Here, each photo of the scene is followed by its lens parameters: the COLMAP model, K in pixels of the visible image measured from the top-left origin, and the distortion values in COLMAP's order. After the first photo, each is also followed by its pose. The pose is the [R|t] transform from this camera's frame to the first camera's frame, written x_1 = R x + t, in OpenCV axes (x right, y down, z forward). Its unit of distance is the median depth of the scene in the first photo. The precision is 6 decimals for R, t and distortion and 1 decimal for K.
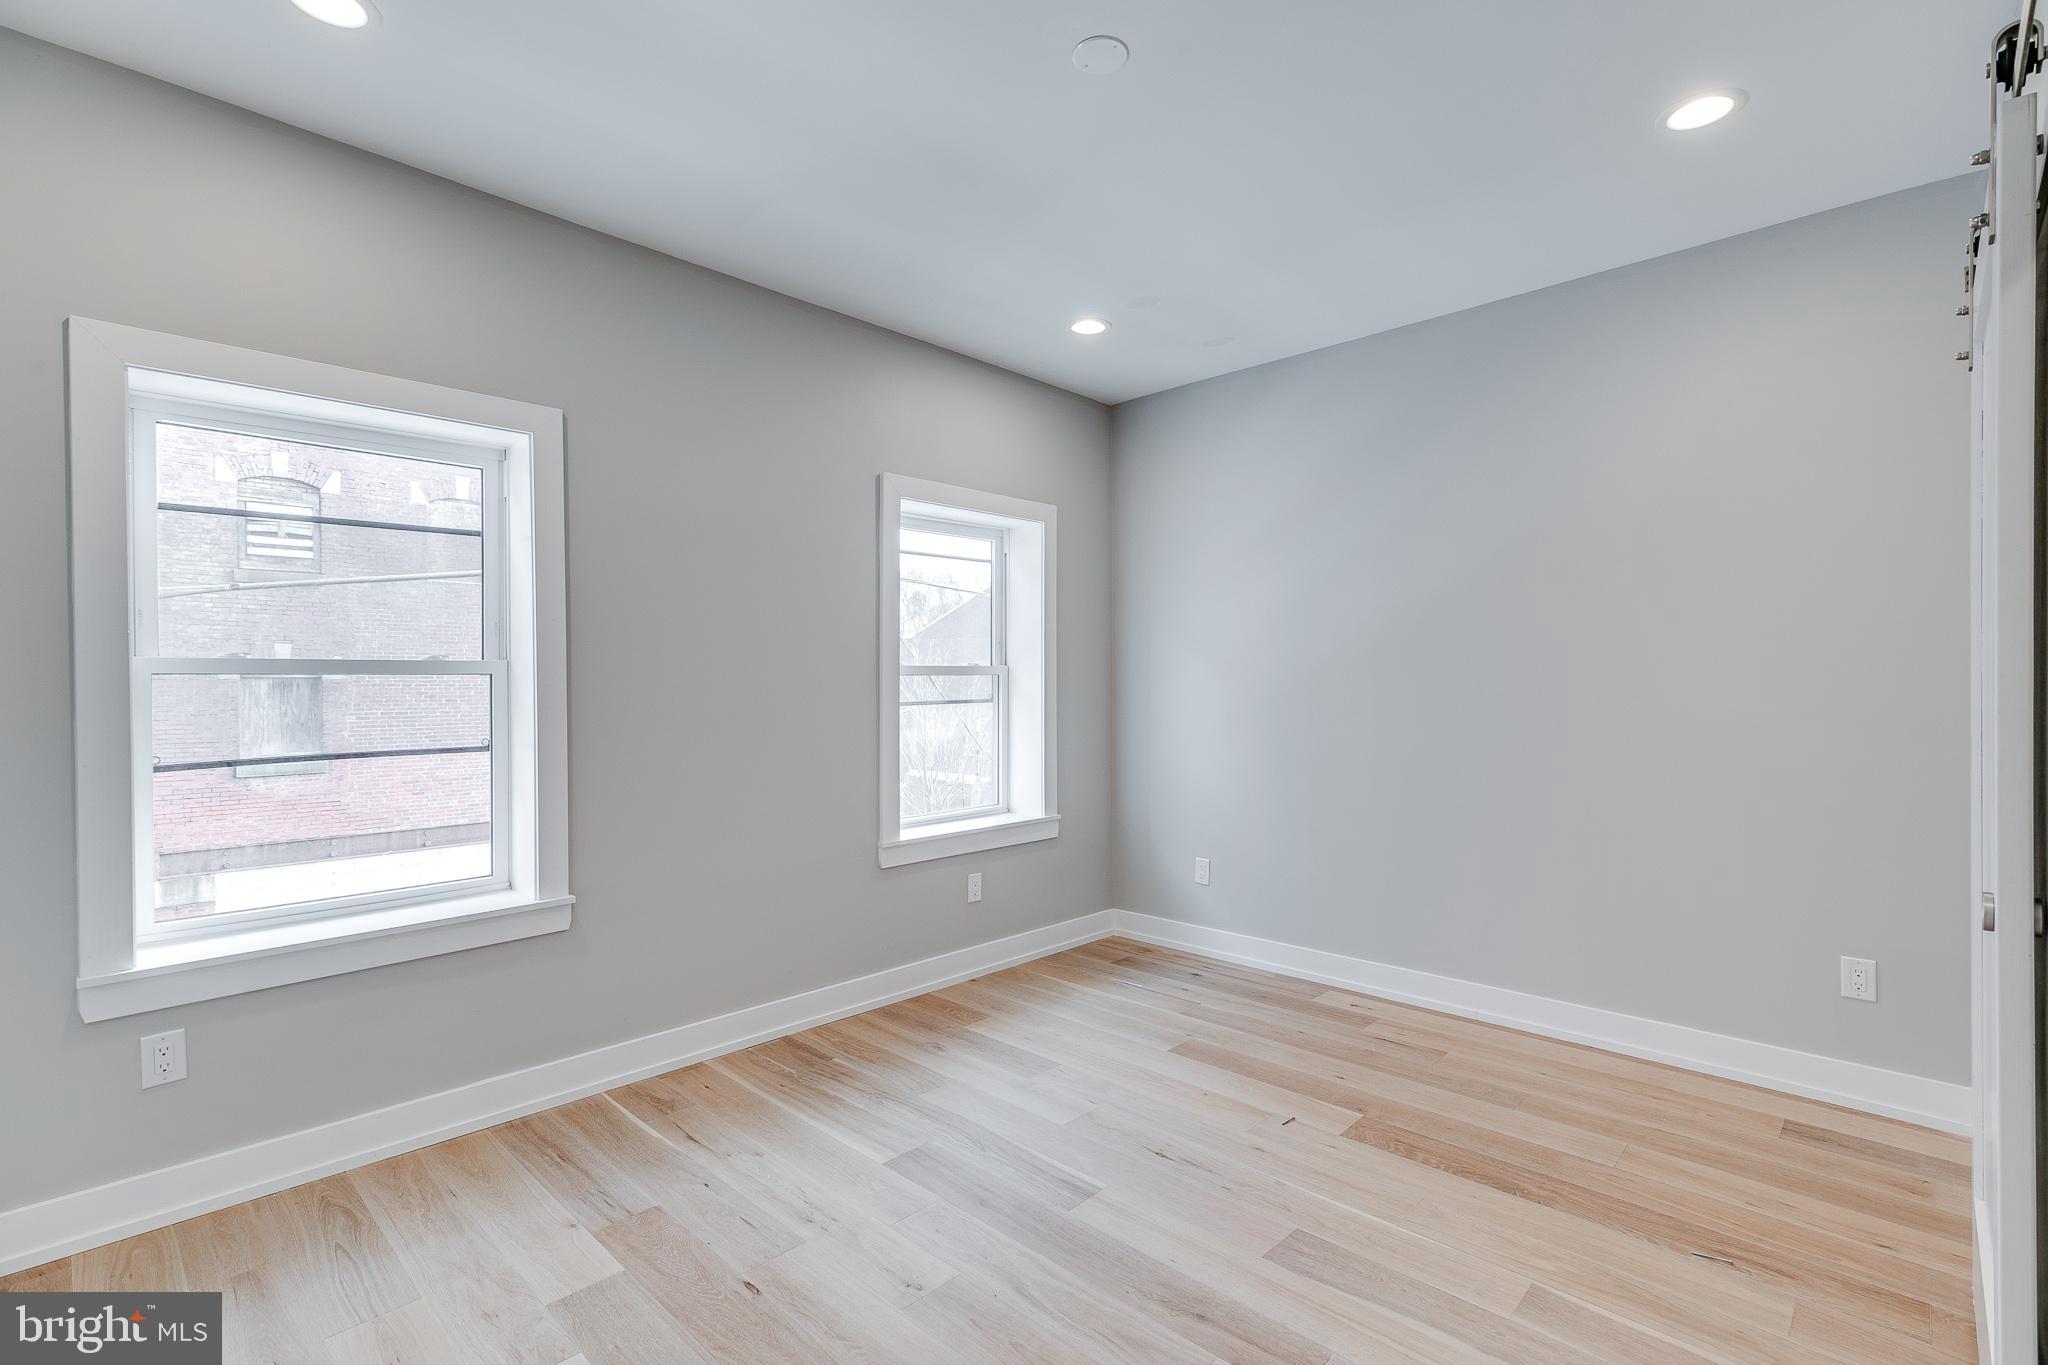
lens RADIAL K [[936.2, 0, 1003.7], [0, 936.2, 686.4], [0, 0, 1]] dist [0.005349, -0.000495]
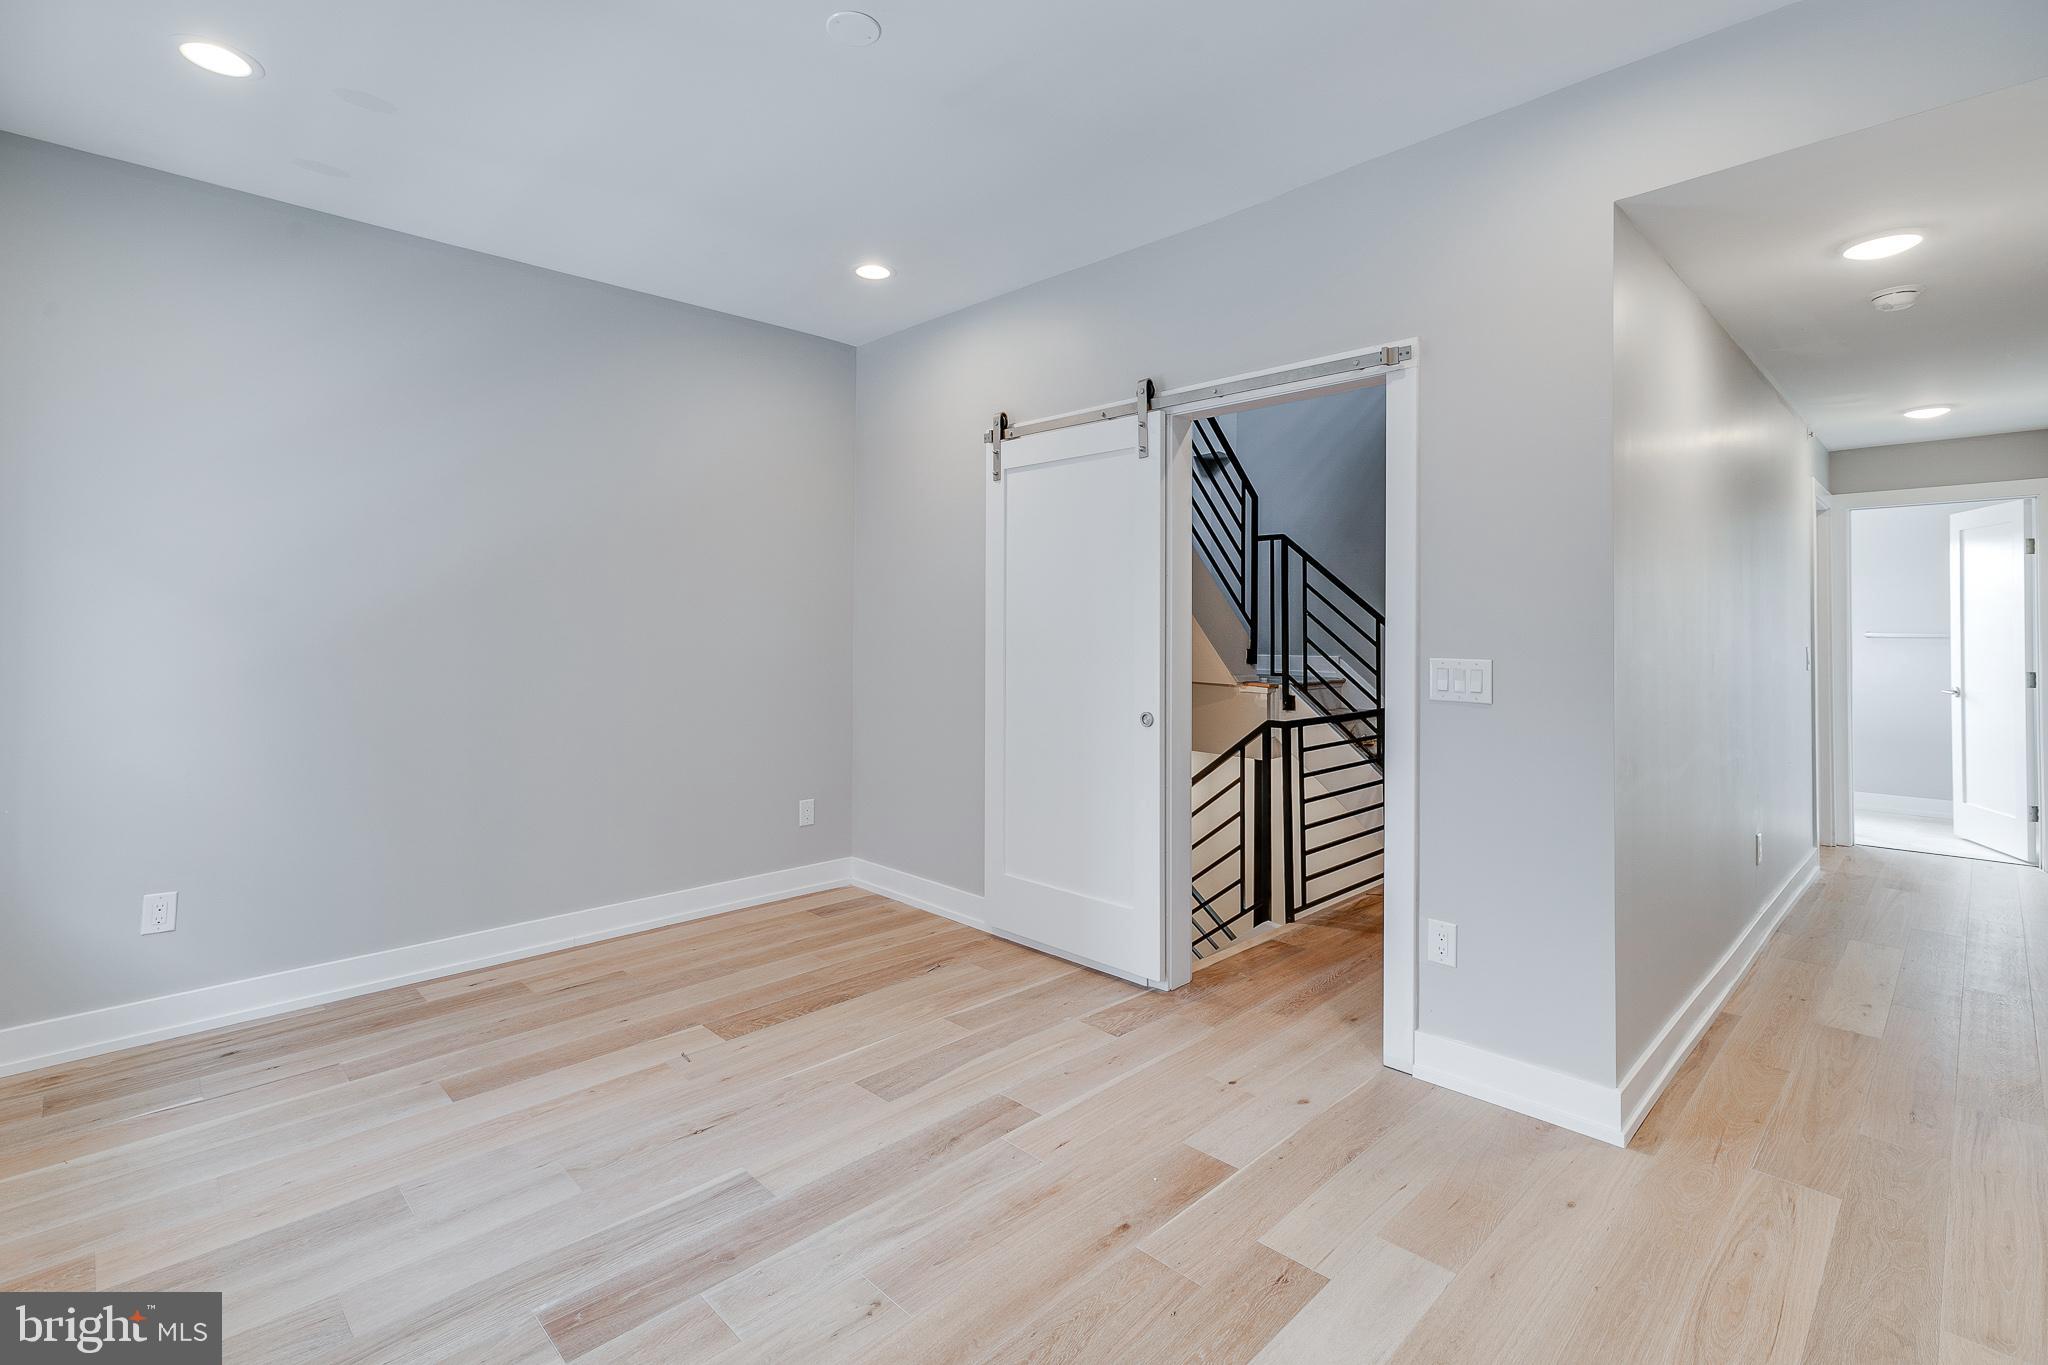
lens RADIAL K [[936.2, 0, 1031.9], [0, 936.2, 626.4], [0, 0, 1]] dist [0.005349, -0.000495]
pose [[0.015841, 0.003608, 0.999868, -0.661722], [0.001713, 0.999992, -0.003636, -0.001987], [-0.999873, 0.001770, 0.015835, 0.560881]]
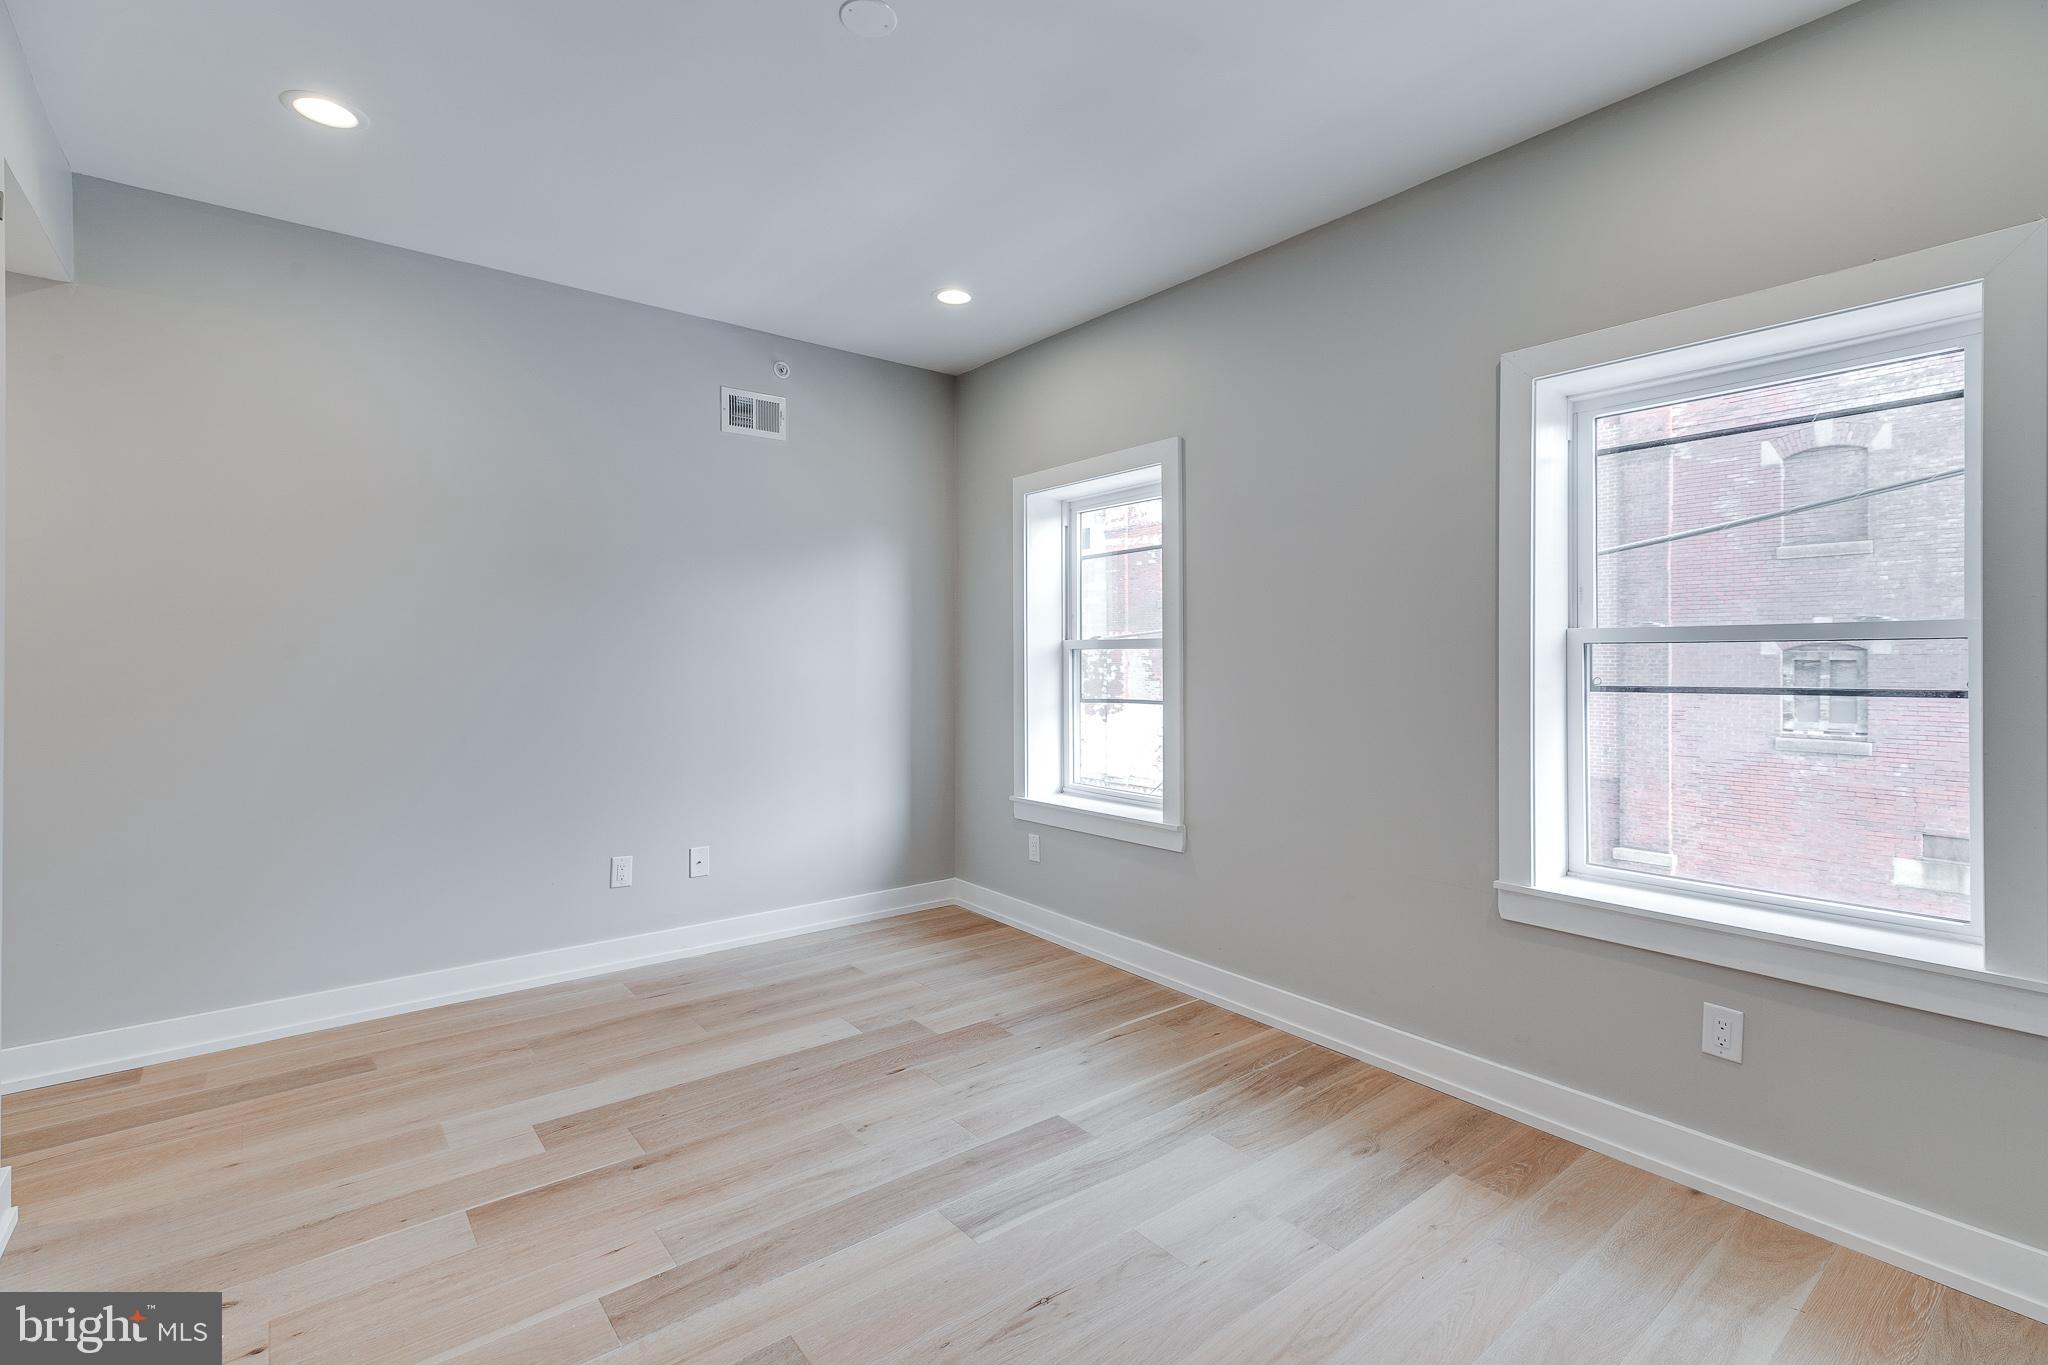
lens RADIAL K [[936.2, 0, 1052.7], [0, 936.2, 656.9], [0, 0, 1]] dist [0.005349, -0.000495]
pose [[-0.103198, 0.001179, -0.994660, 0.765951], [-0.007076, 0.999973, 0.001919, -0.001142], [0.994636, 0.007236, -0.103187, 0.928626]]
